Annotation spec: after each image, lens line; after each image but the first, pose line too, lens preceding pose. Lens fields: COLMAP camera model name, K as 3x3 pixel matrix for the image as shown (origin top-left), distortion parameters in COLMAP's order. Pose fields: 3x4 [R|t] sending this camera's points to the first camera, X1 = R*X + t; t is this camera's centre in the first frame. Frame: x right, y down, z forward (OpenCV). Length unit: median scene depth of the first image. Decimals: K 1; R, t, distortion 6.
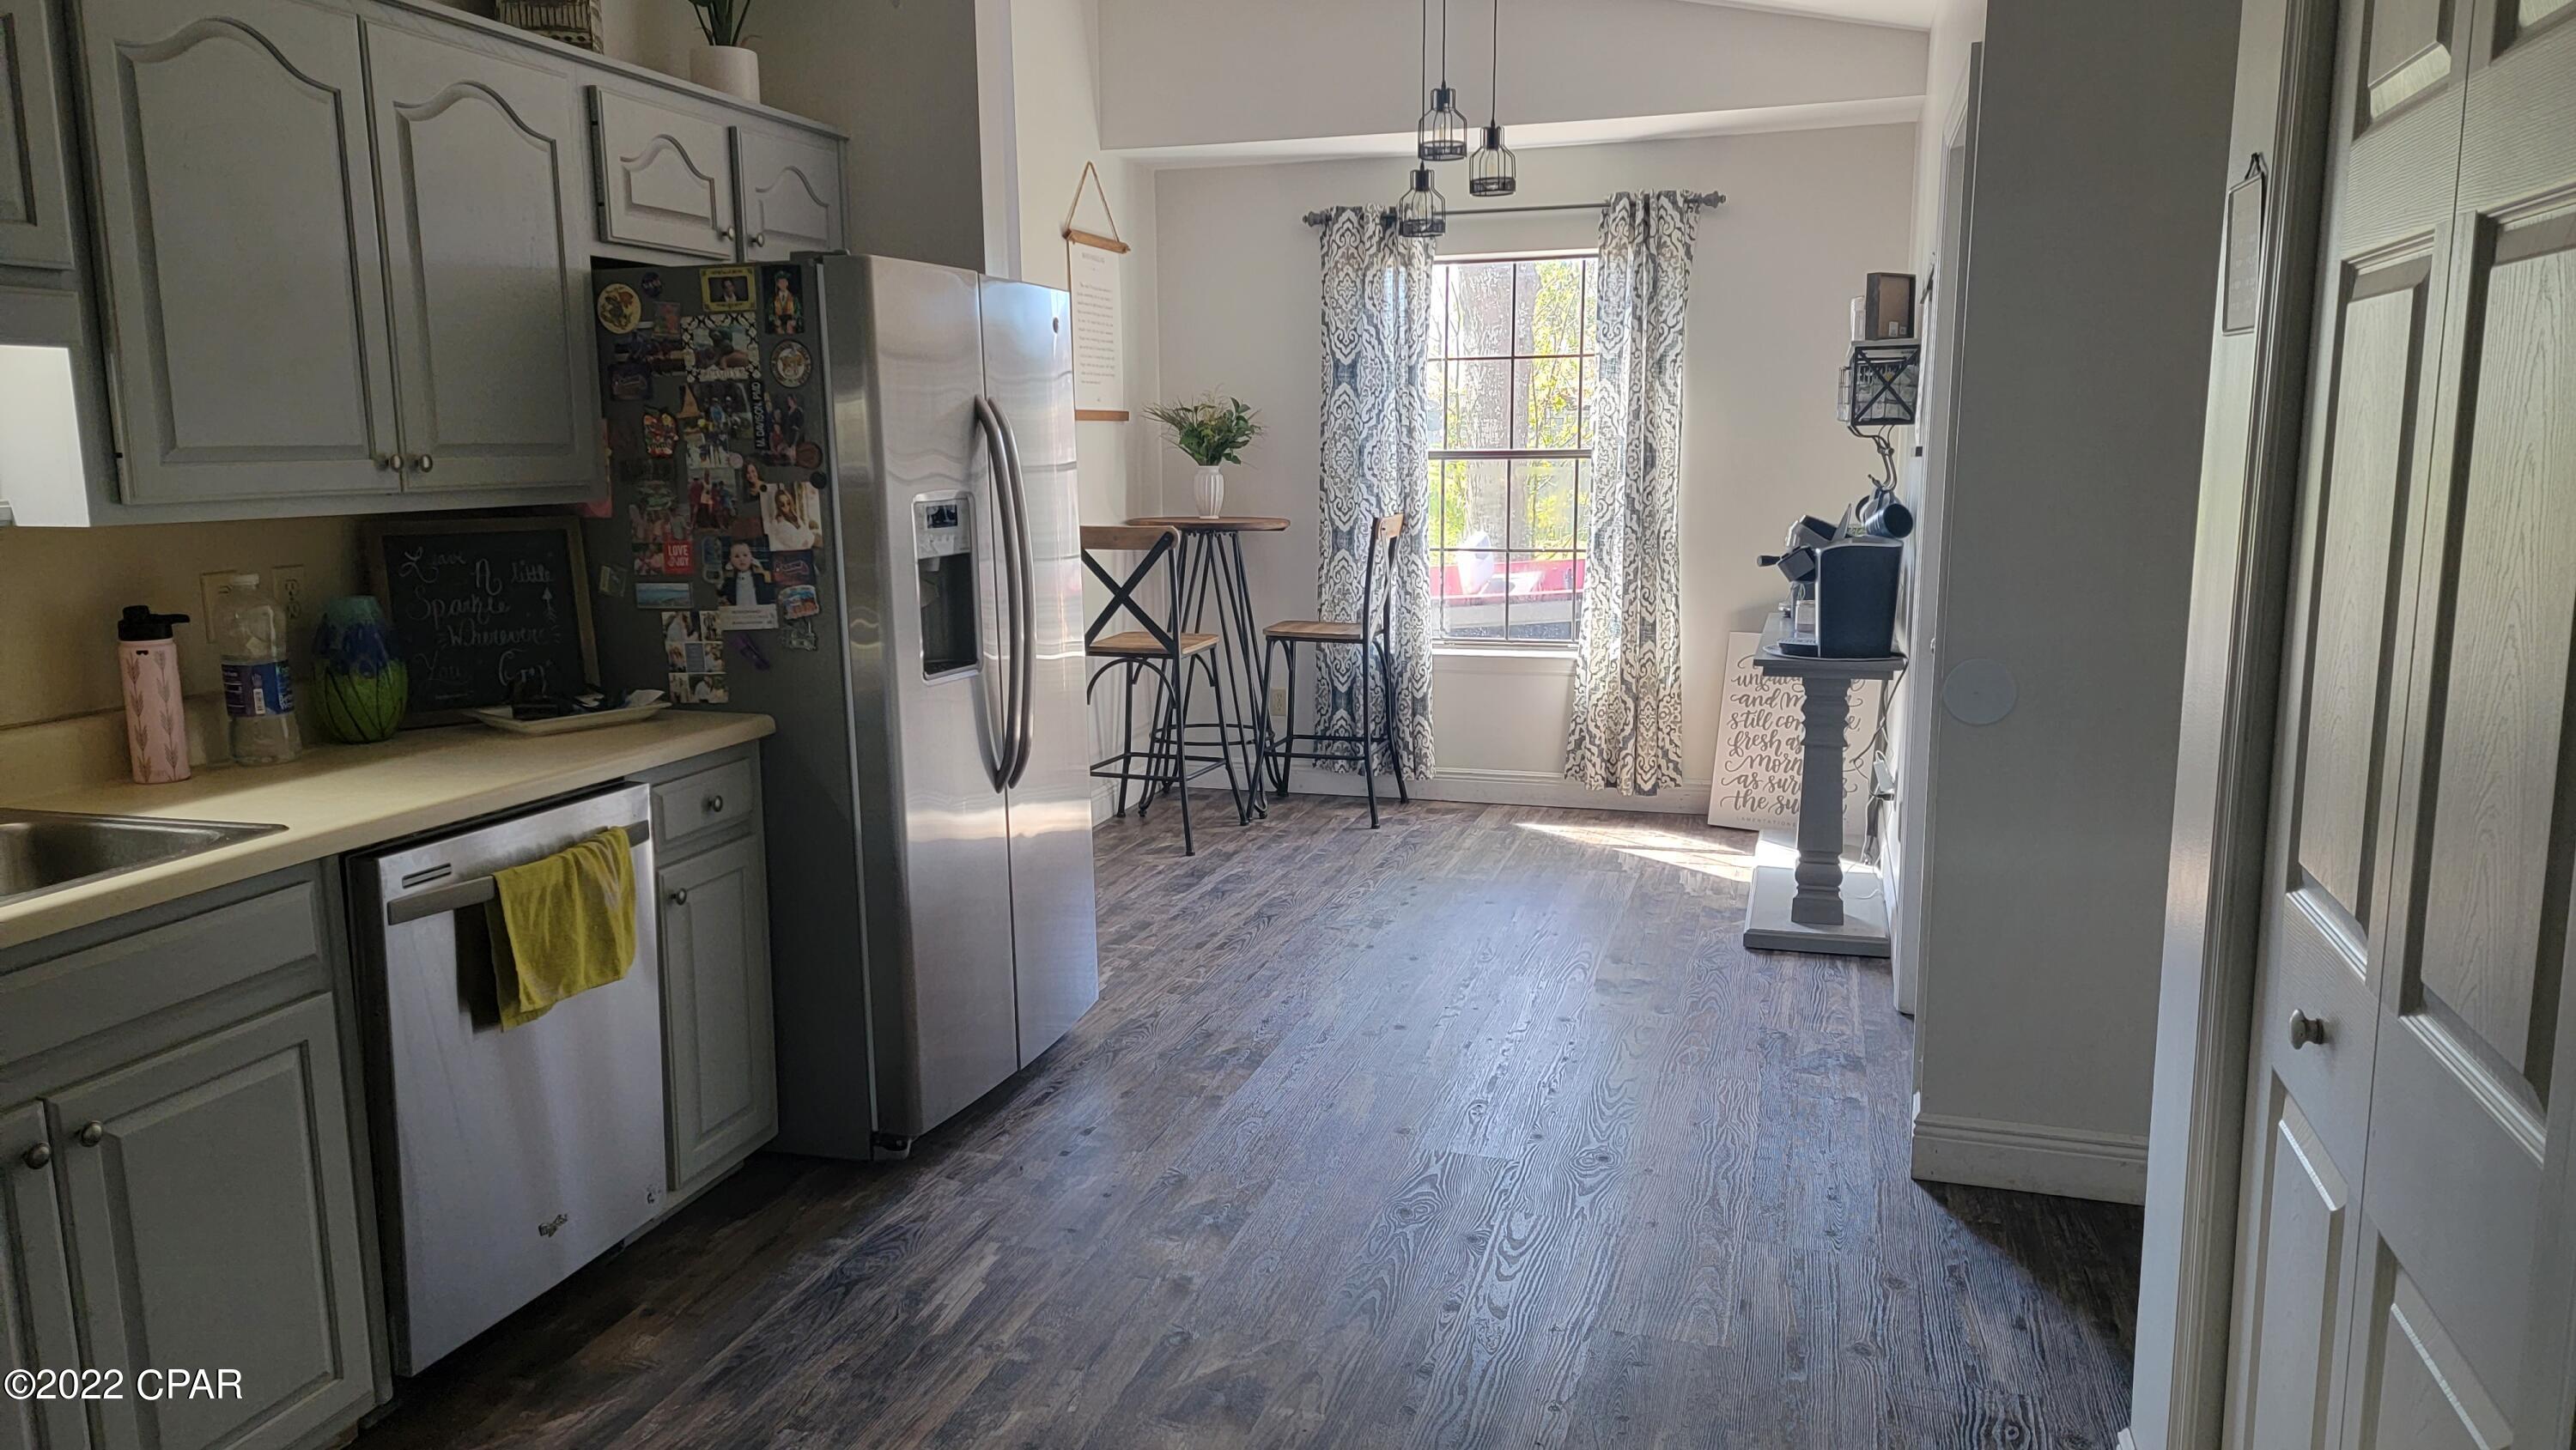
lens RADIAL K [[1779.2, 0, 1275.3], [0, 1779.2, 726.4], [0, 0, 1]] dist [0.059739, -0.011926]
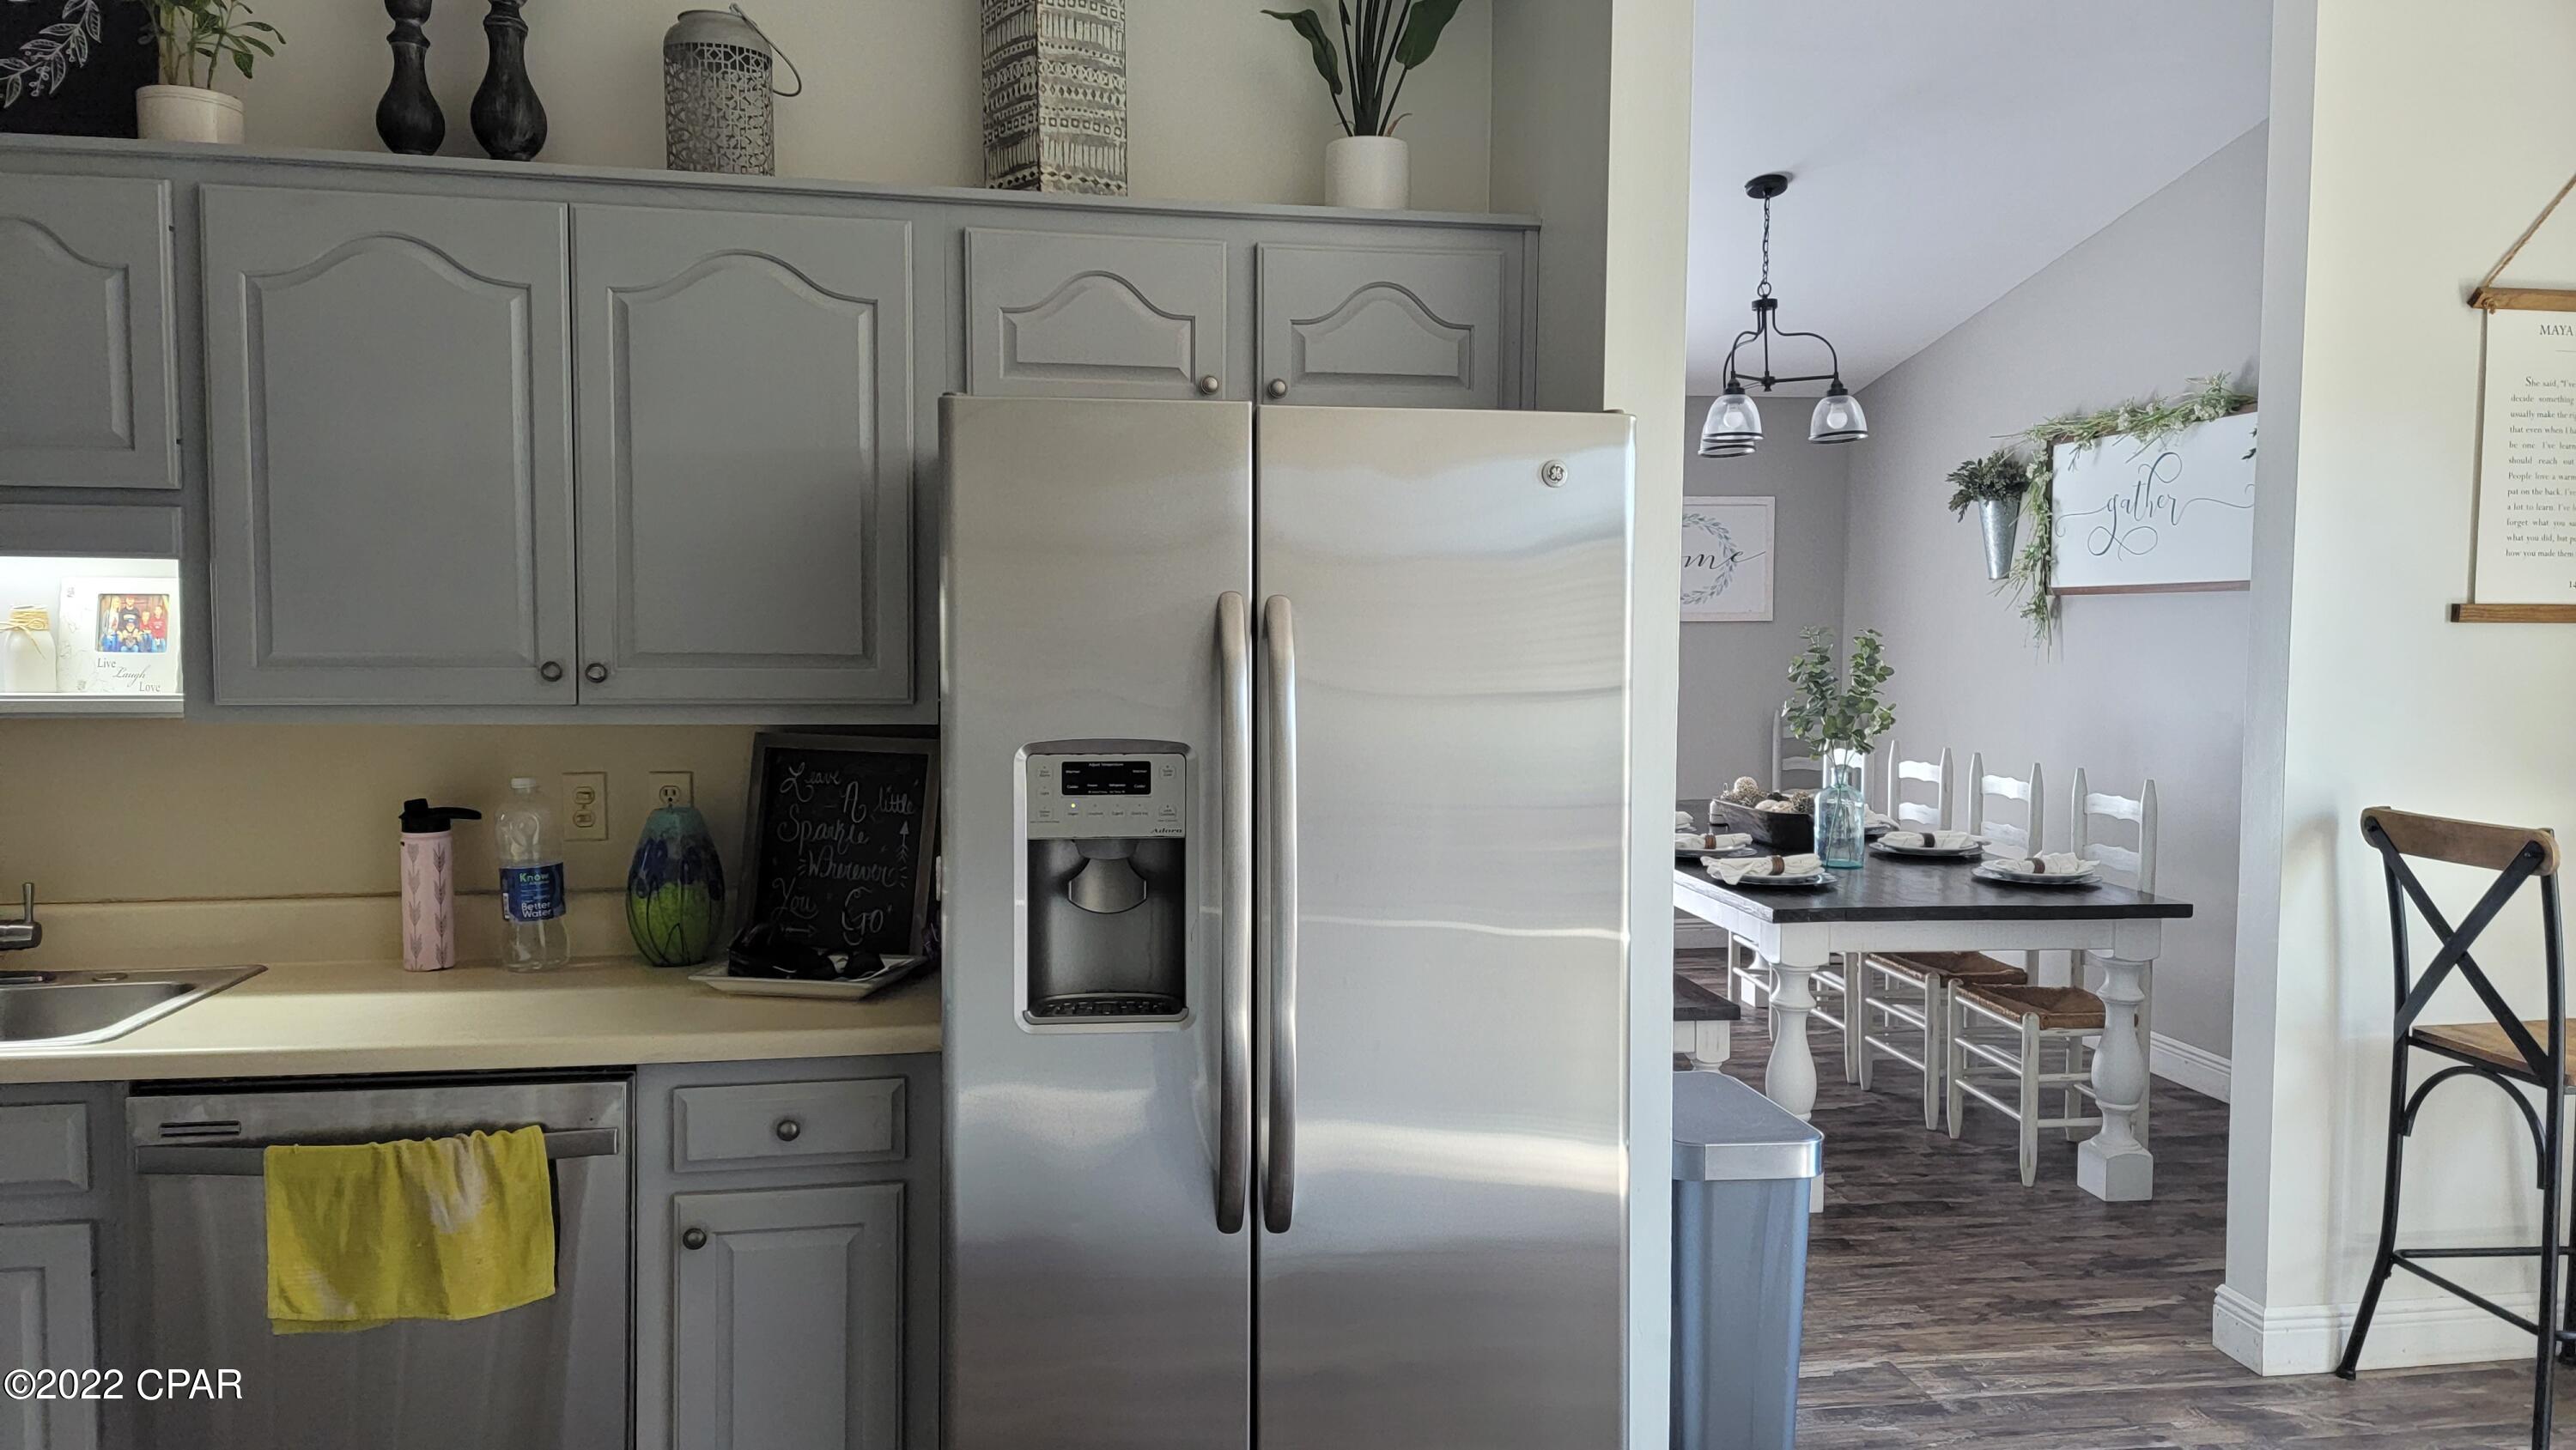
lens RADIAL K [[1779.2, 0, 1304.2], [0, 1779.2, 724.1], [0, 0, 1]] dist [0.059739, -0.011926]
pose [[0.451110, 0.066354, -0.889998, 0.520216], [-0.156332, 0.987689, -0.005602, -0.179989], [0.878670, 0.141662, 0.455930, 0.951537]]
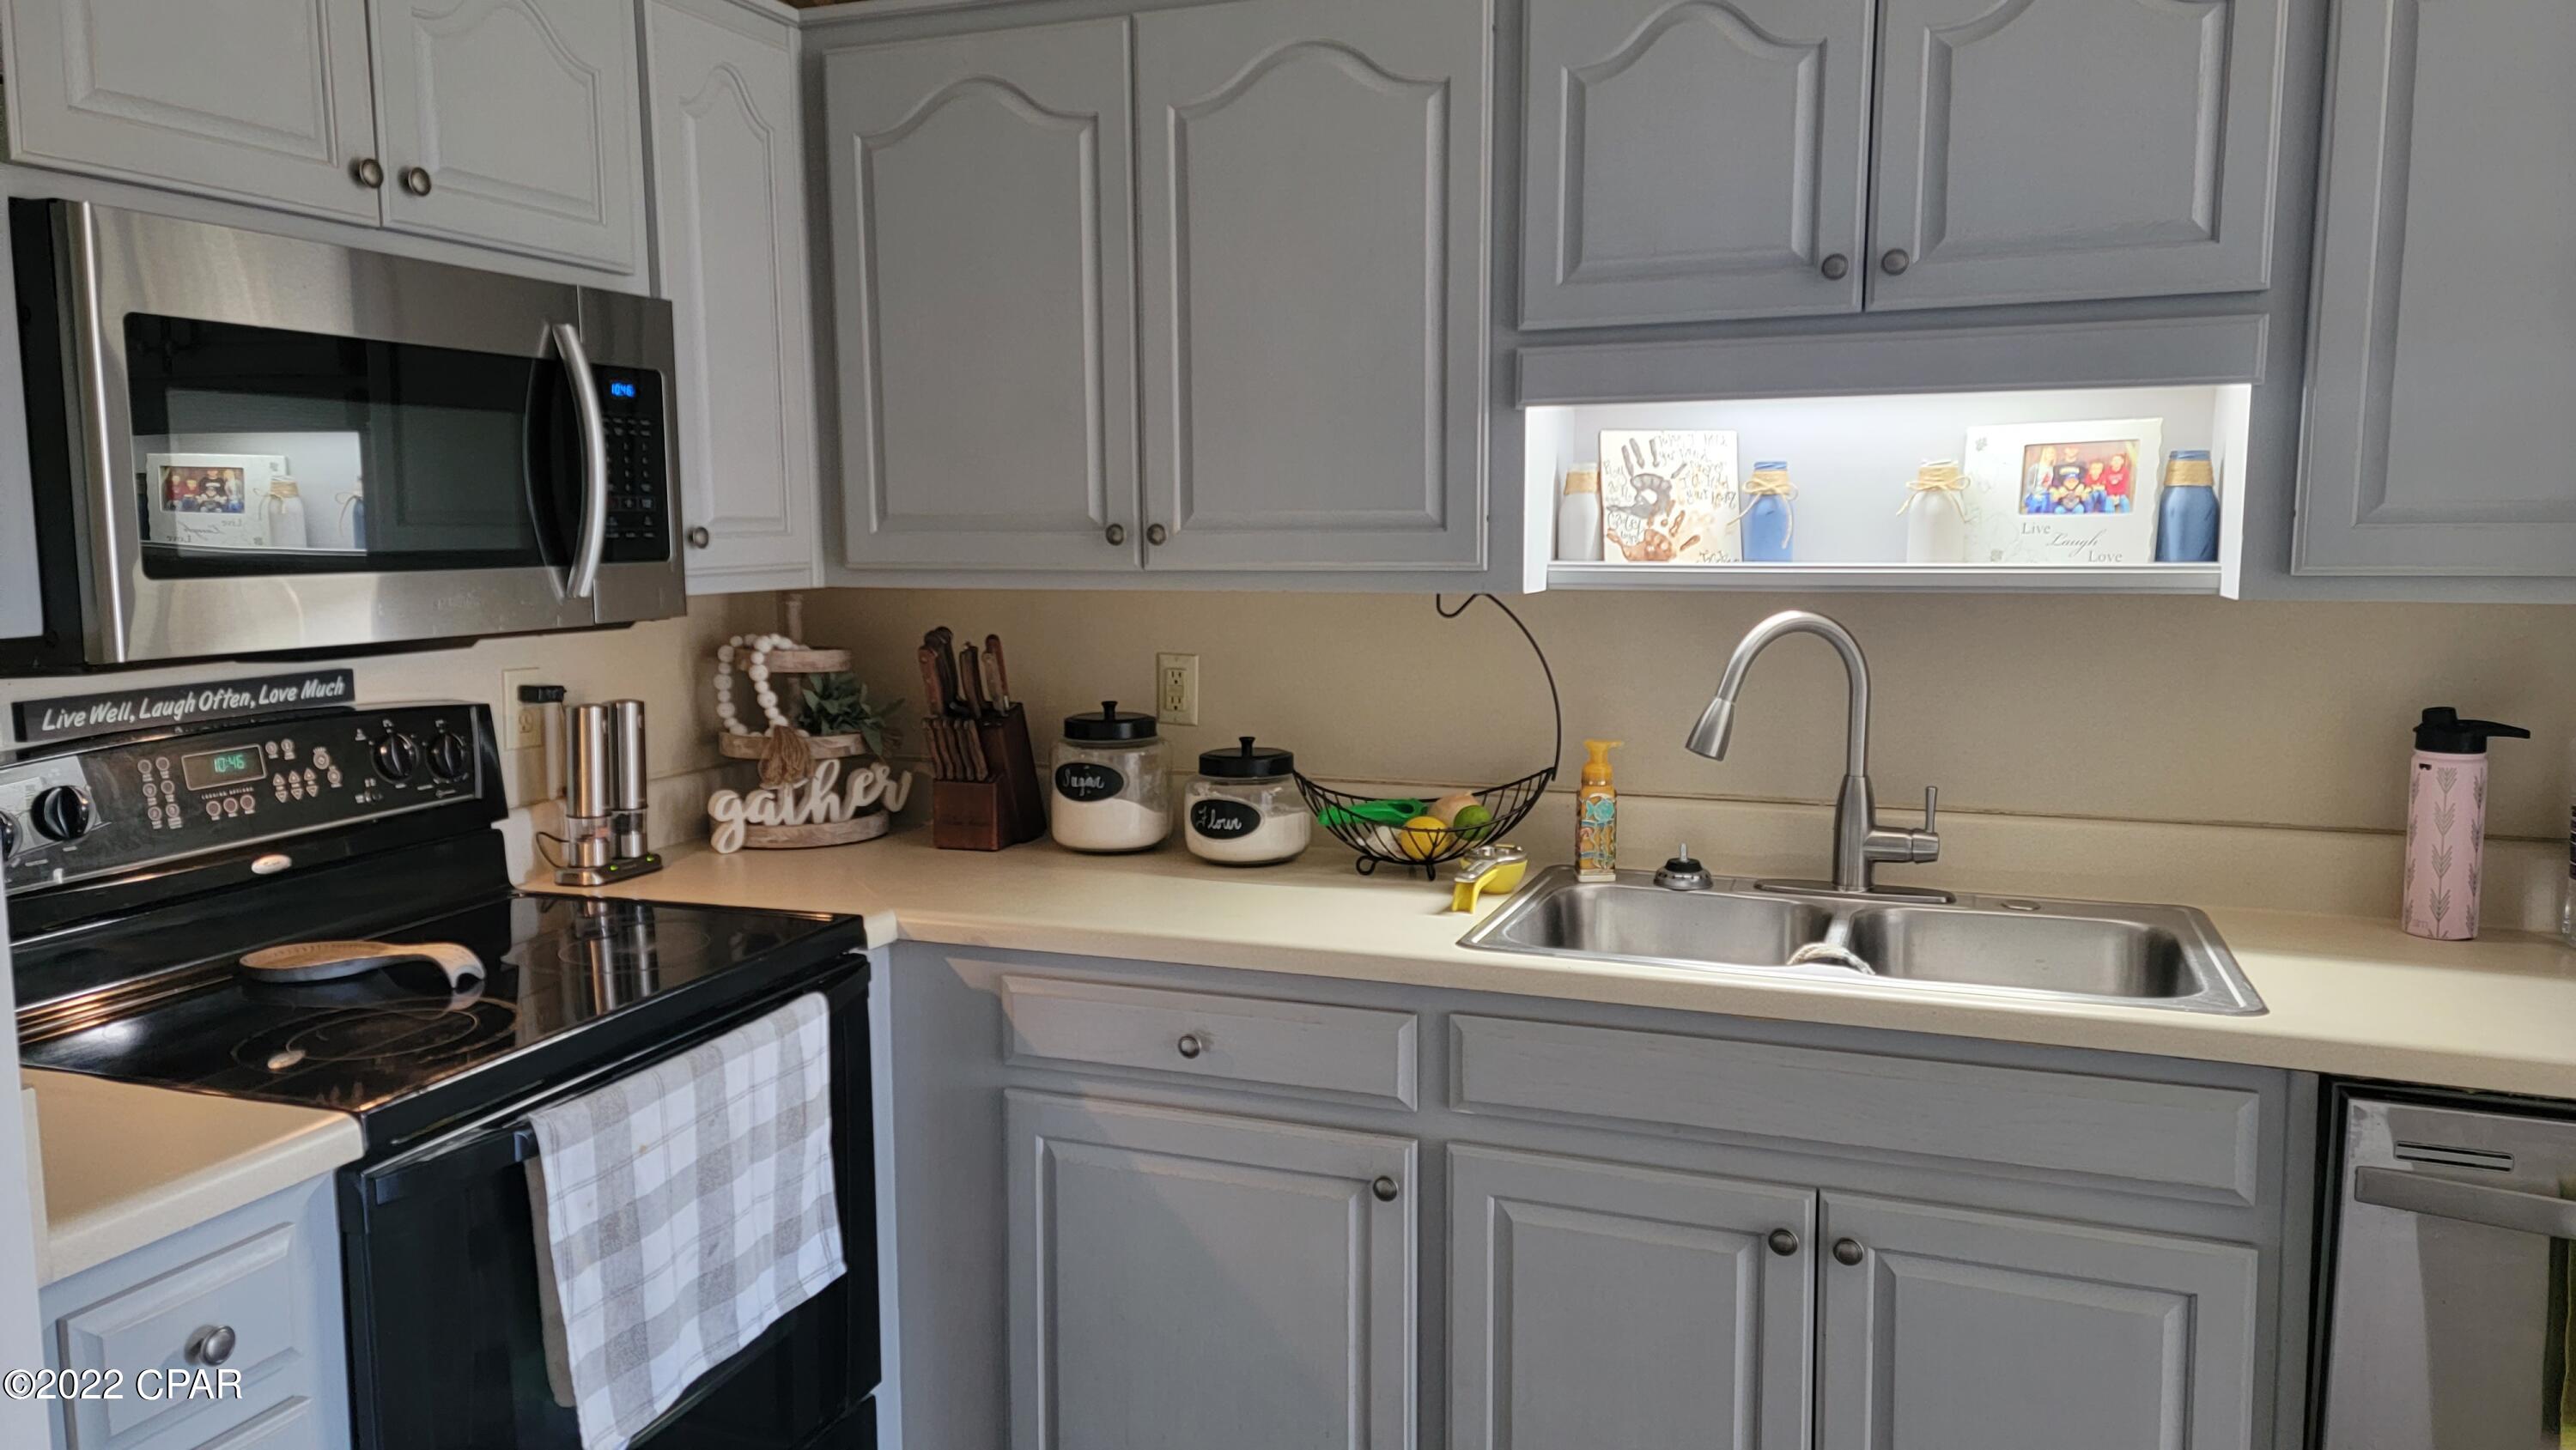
lens RADIAL K [[1779.2, 0, 1269.5], [0, 1779.2, 733.9], [0, 0, 1]] dist [0.059739, -0.011926]
pose [[-0.077791, 0.131137, -0.988307, 0.176893], [-0.151533, 0.978239, 0.141728, -0.087455], [0.985386, 0.160786, -0.056226, 0.543039]]
